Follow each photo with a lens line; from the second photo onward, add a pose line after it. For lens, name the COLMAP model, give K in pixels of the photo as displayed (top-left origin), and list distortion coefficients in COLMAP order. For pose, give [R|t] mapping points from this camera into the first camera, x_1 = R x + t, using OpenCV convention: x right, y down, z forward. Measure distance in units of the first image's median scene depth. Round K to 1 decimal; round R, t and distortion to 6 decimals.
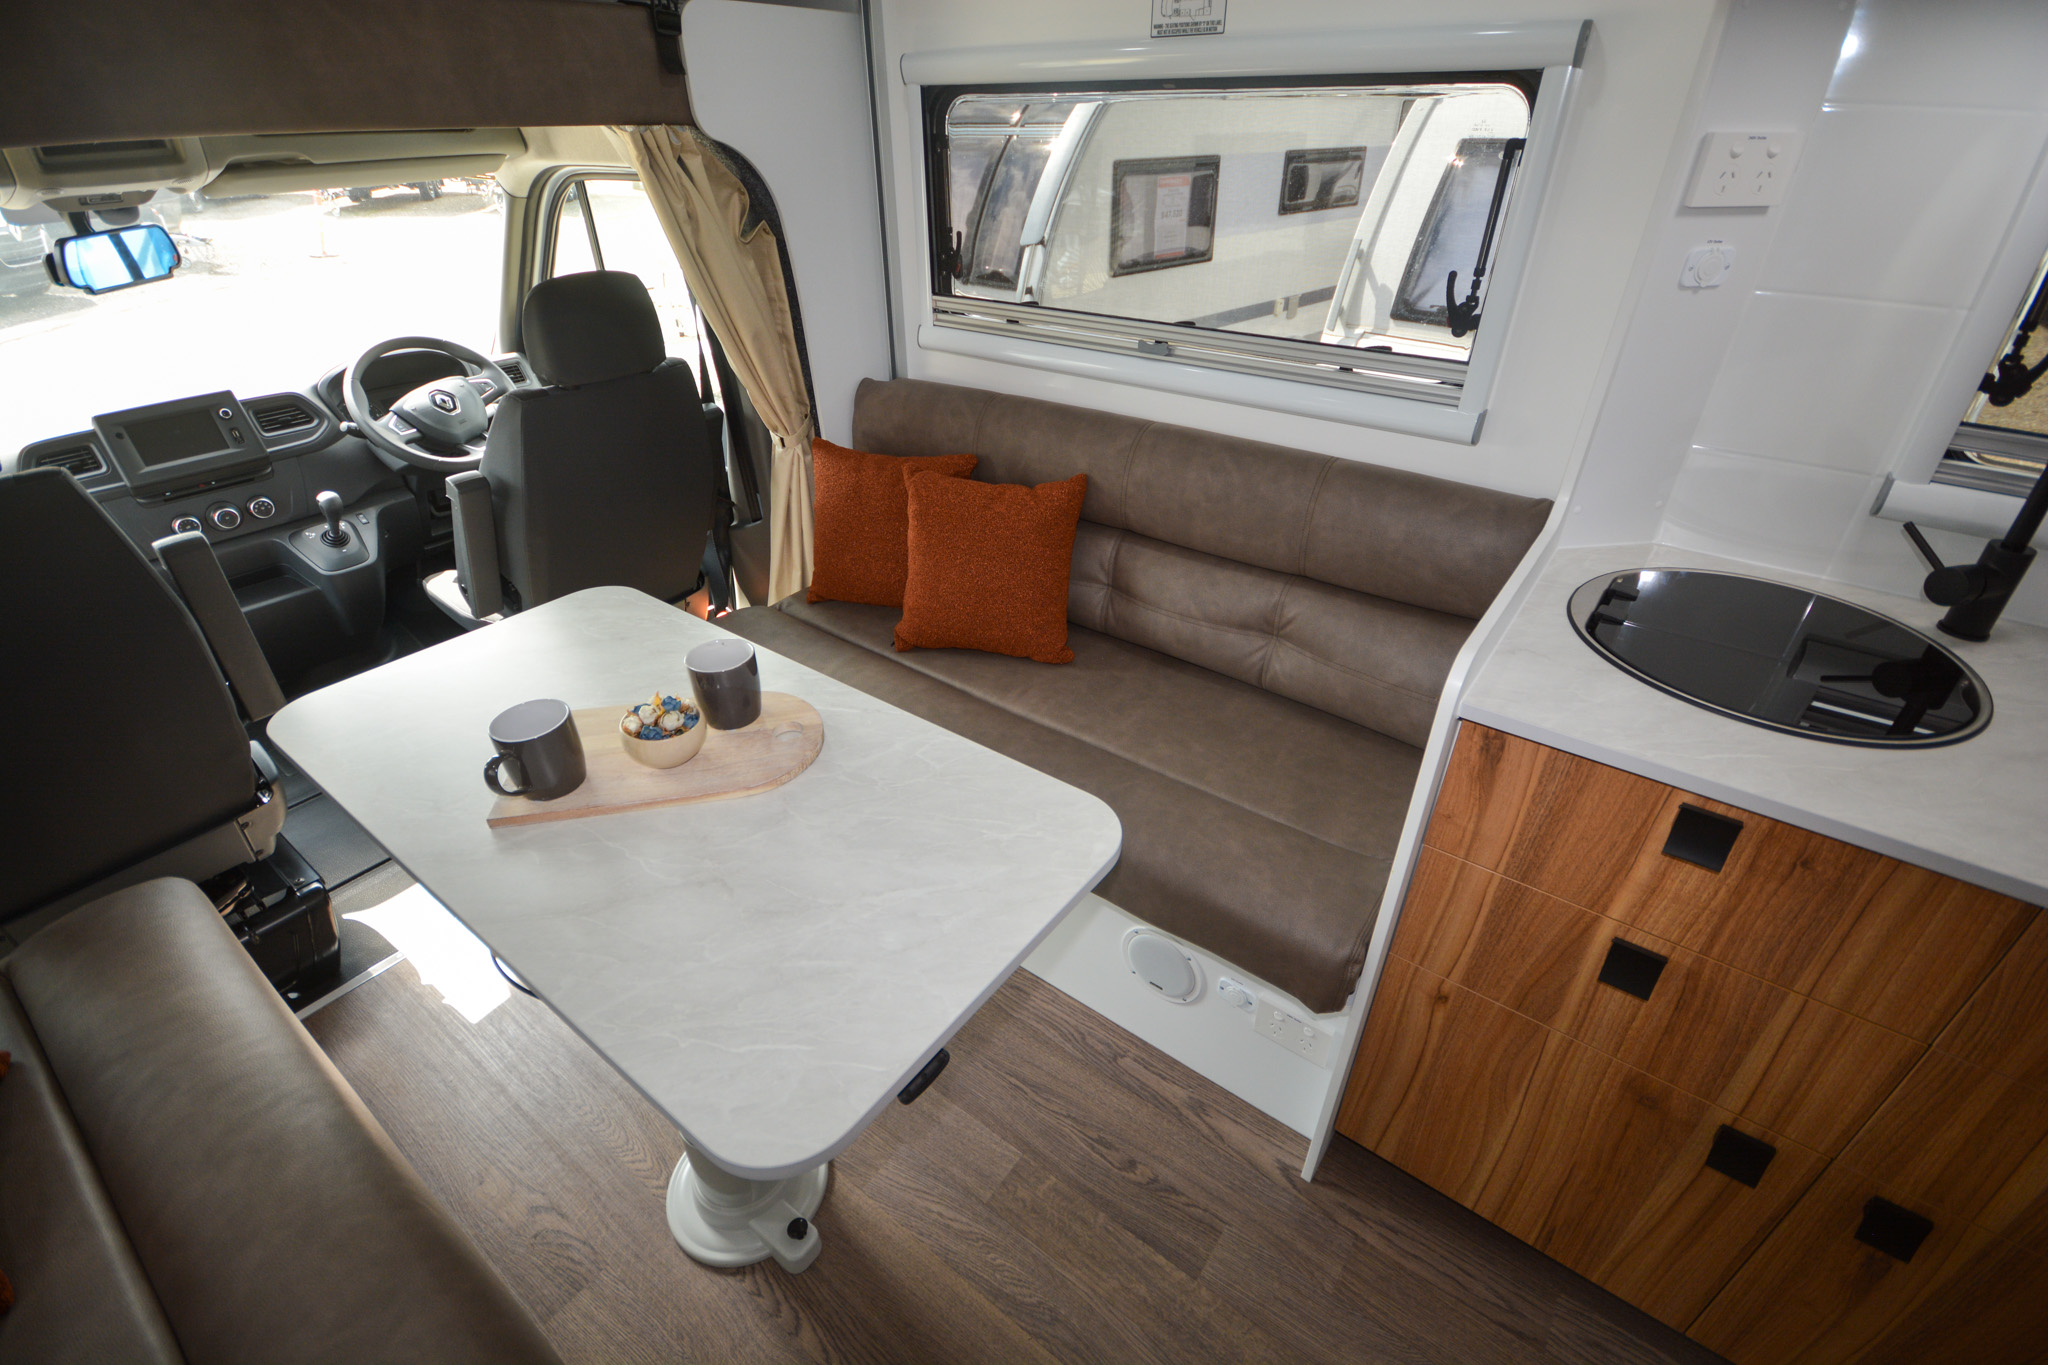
lens RADIAL K [[897.3, 0, 1024.0], [0, 897.3, 684.6], [0, 0, 1]] dist [0.008540, -0.010877]
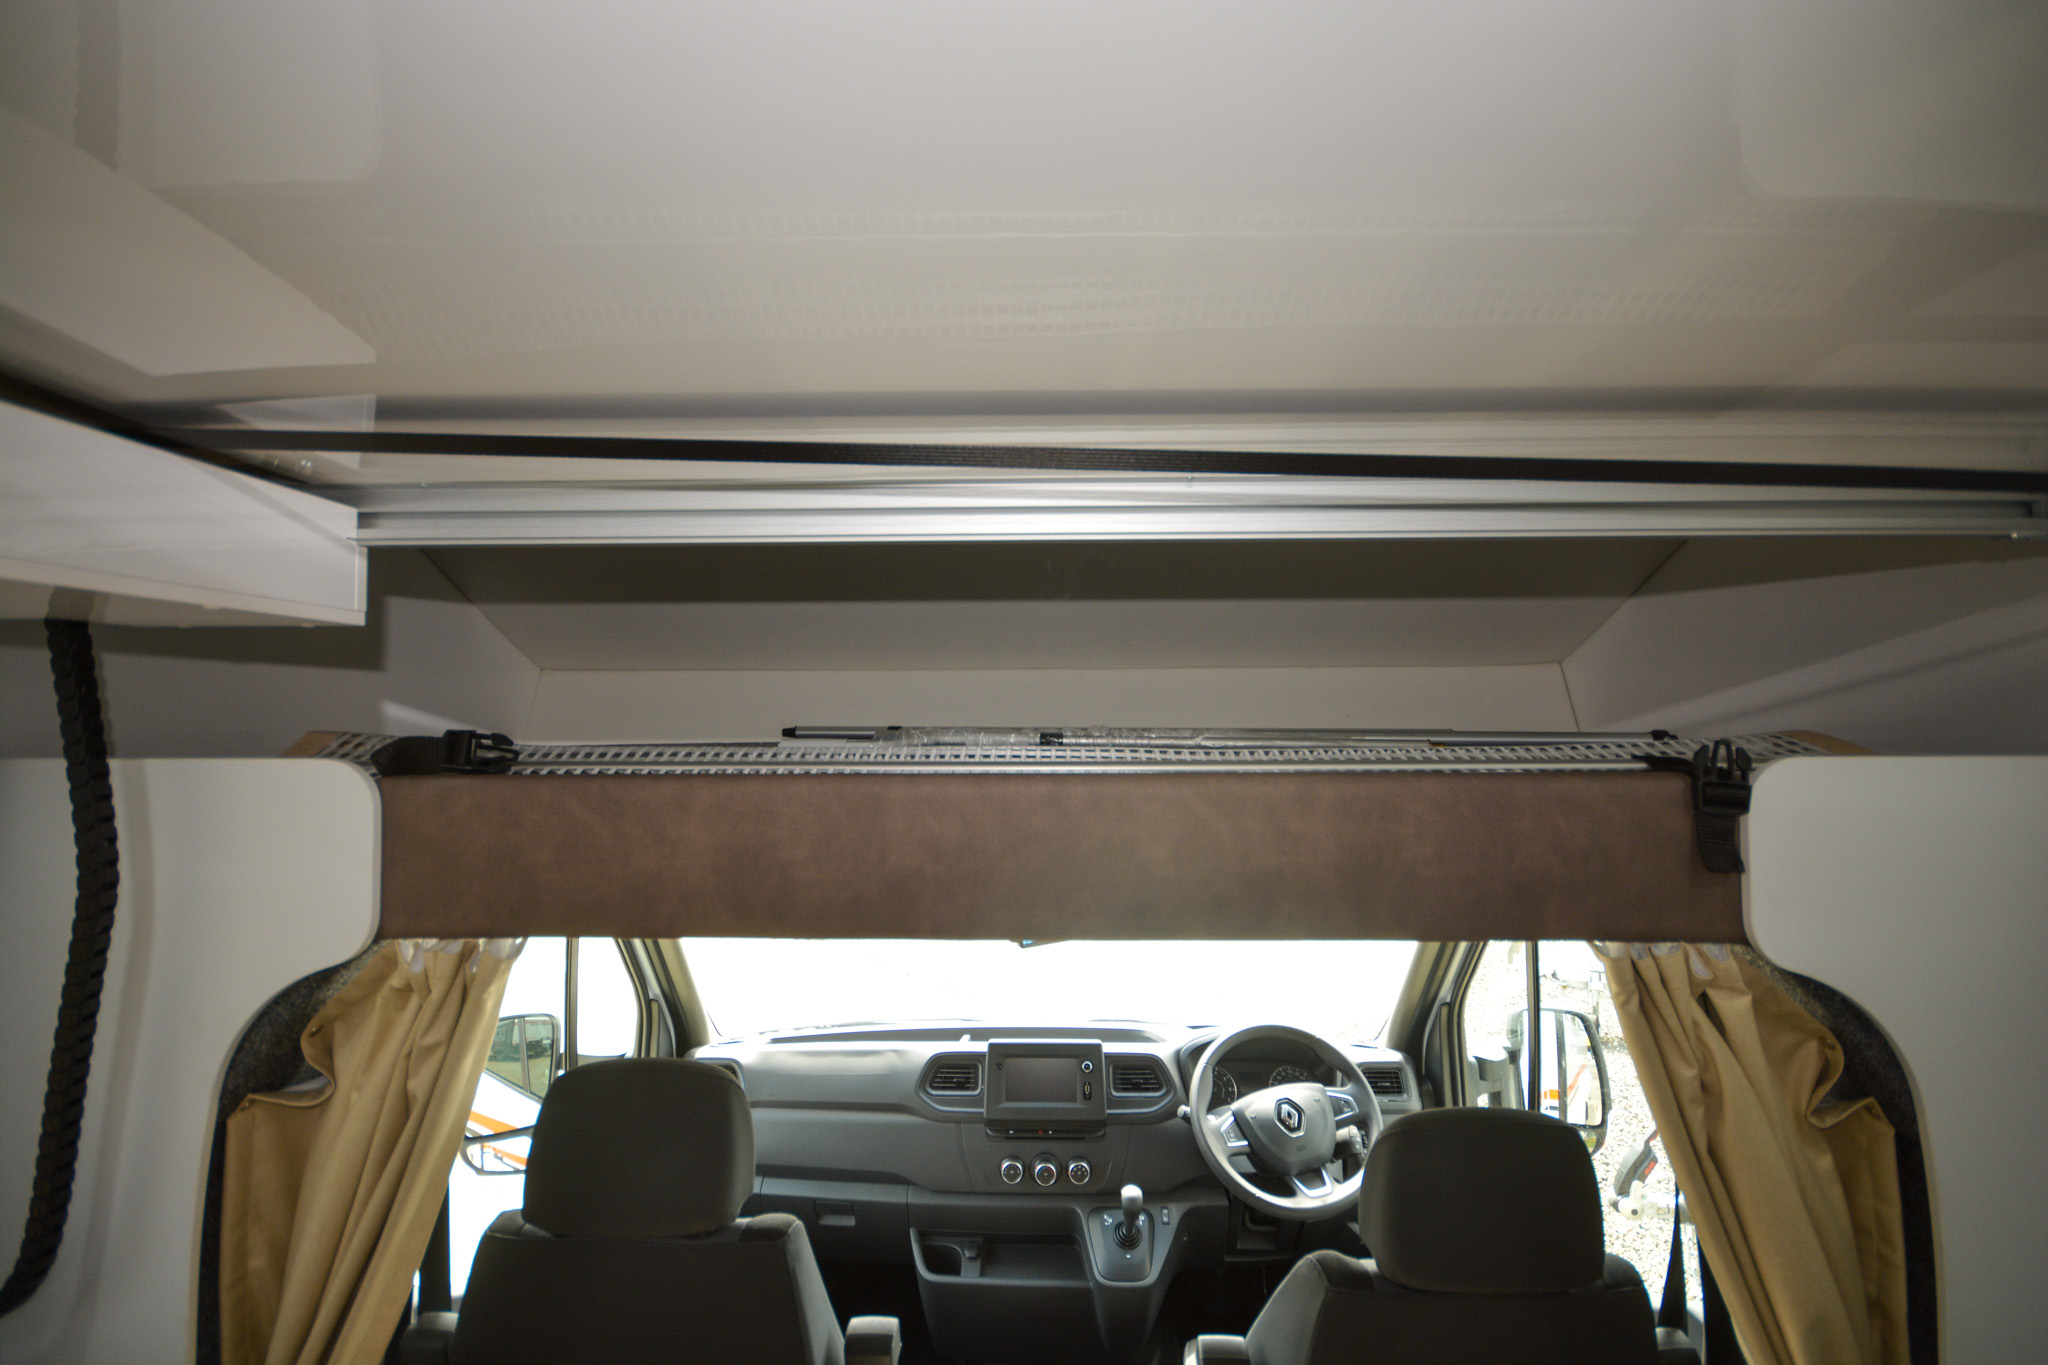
lens RADIAL K [[897.3, 0, 1020.7], [0, 897.3, 684.3], [0, 0, 1]] dist [0.008540, -0.010877]
pose [[0.583054, -0.026649, -0.811997, -0.167232], [-0.434784, 0.834059, -0.339570, -0.359438], [0.686303, 0.551030, 0.474715, 0.329855]]
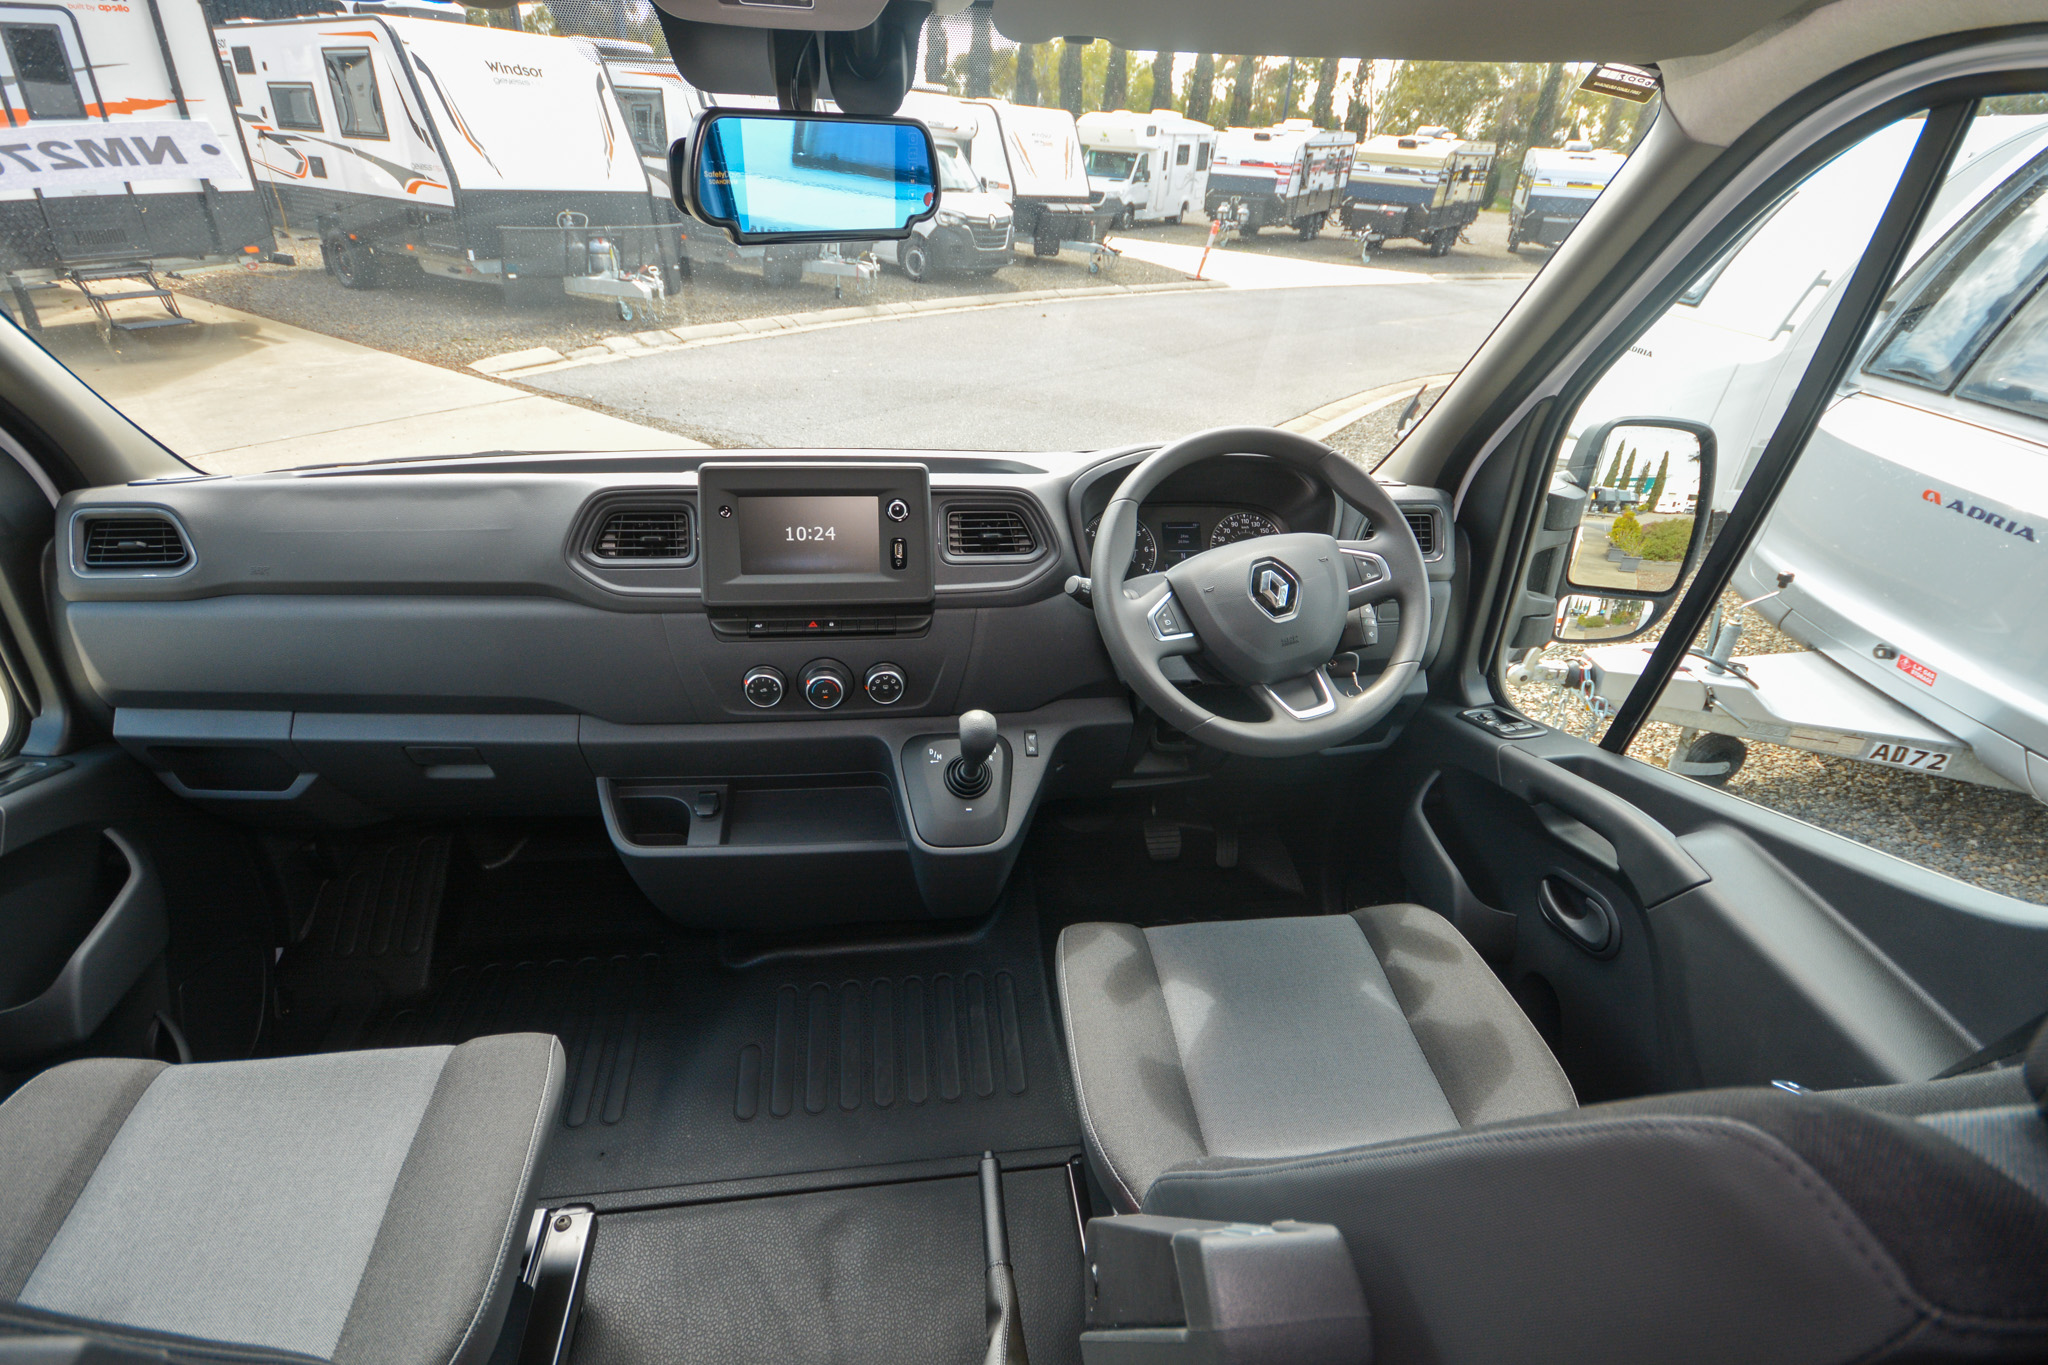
lens RADIAL K [[946.6, 0, 1033.5], [0, 946.6, 690.0], [0, 0, 1]] dist [0.004703, 0.001180]
pose [[0.712374, 0.376635, -0.592173, -0.606550], [-0.419552, 0.904961, 0.070862, -0.352489], [0.562583, 0.197967, 0.802689, 0.798448]]
